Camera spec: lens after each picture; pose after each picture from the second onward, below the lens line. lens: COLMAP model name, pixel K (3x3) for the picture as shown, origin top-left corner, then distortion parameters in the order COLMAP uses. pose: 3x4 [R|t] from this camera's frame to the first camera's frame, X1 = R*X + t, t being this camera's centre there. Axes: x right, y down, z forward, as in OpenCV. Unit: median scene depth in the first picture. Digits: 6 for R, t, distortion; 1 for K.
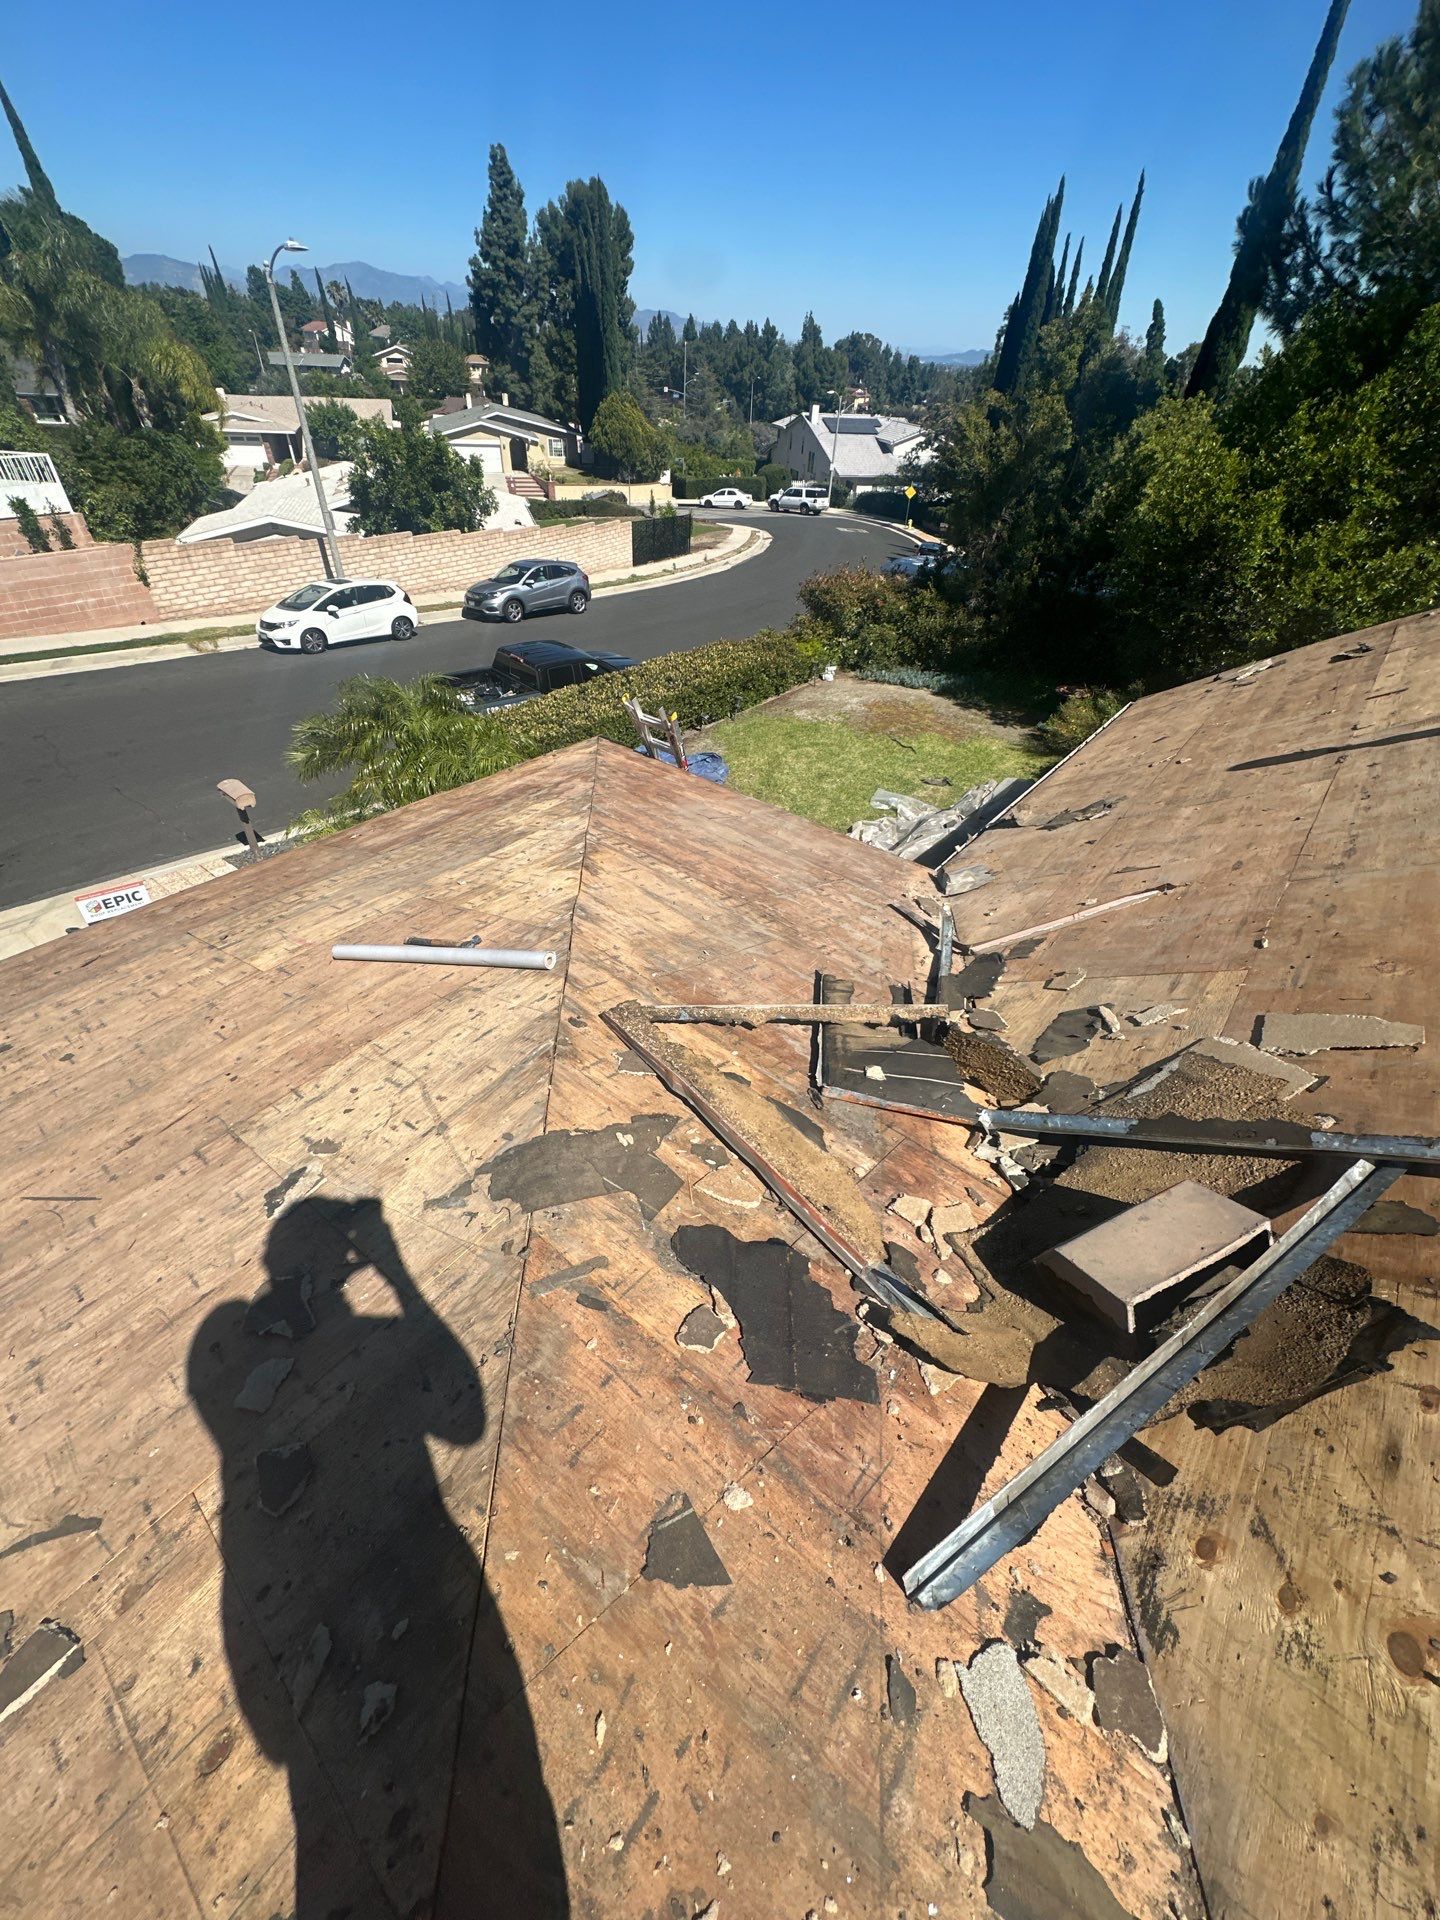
lens RADIAL K [[764.4, 0, 720.0], [0, 764.4, 960.0], [0, 0, 1]] dist [-0.000997, -0.000005]
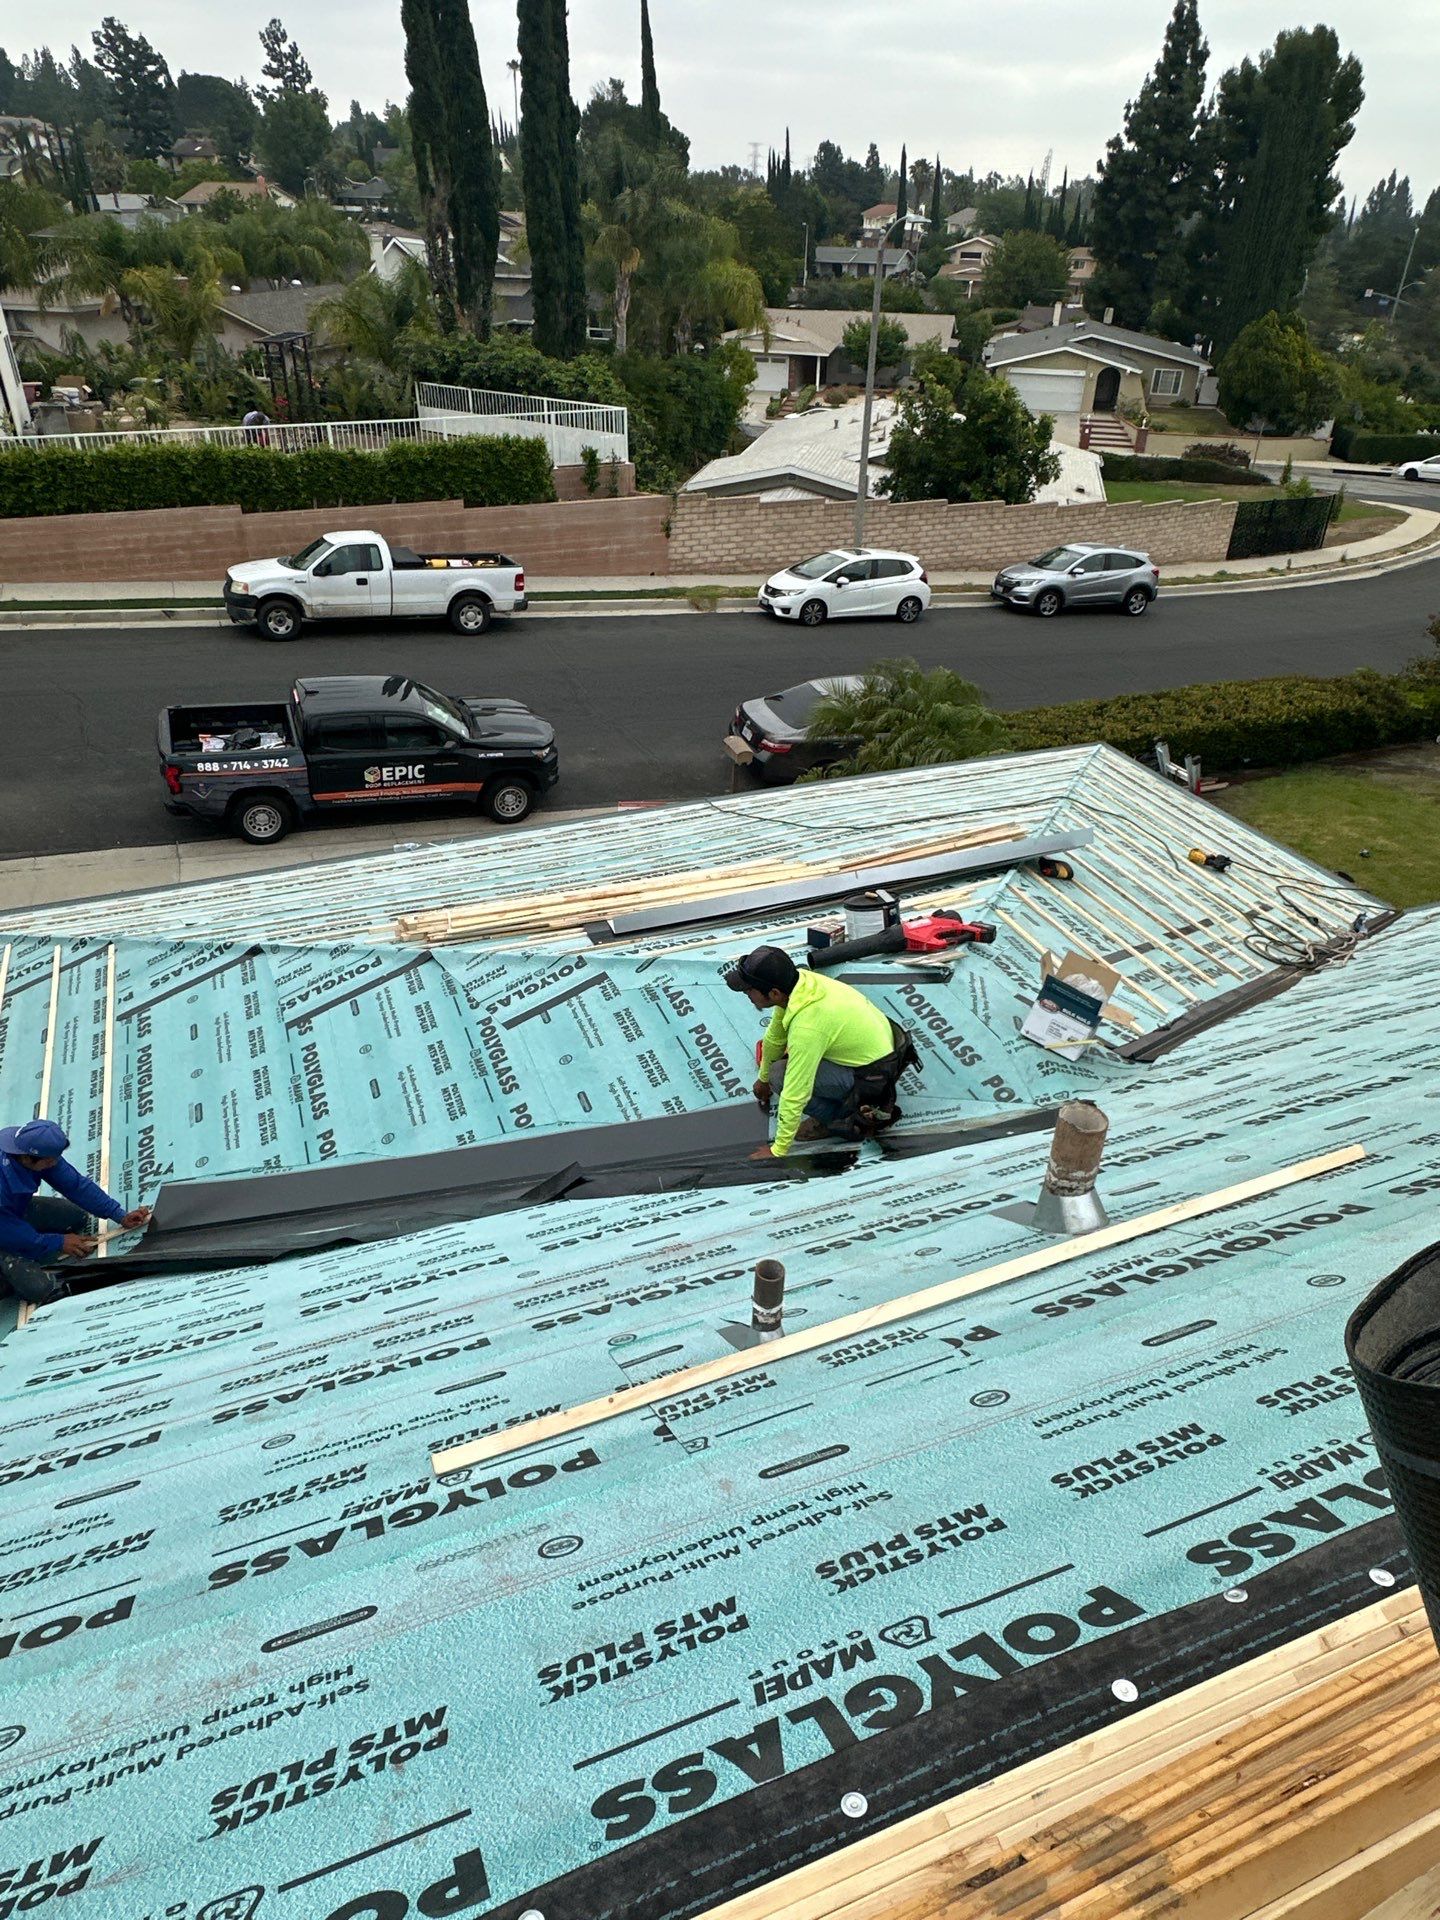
lens RADIAL K [[1236.6, 0, 720.0], [0, 1236.6, 960.0], [0, 0, 1]] dist [-0.002568, 0.003020]
pose [[0.880191, 0.230529, -0.414874, 0.025895], [-0.284986, 0.955704, -0.073576, 0.044437], [0.379535, 0.182994, 0.906899, -0.114785]]
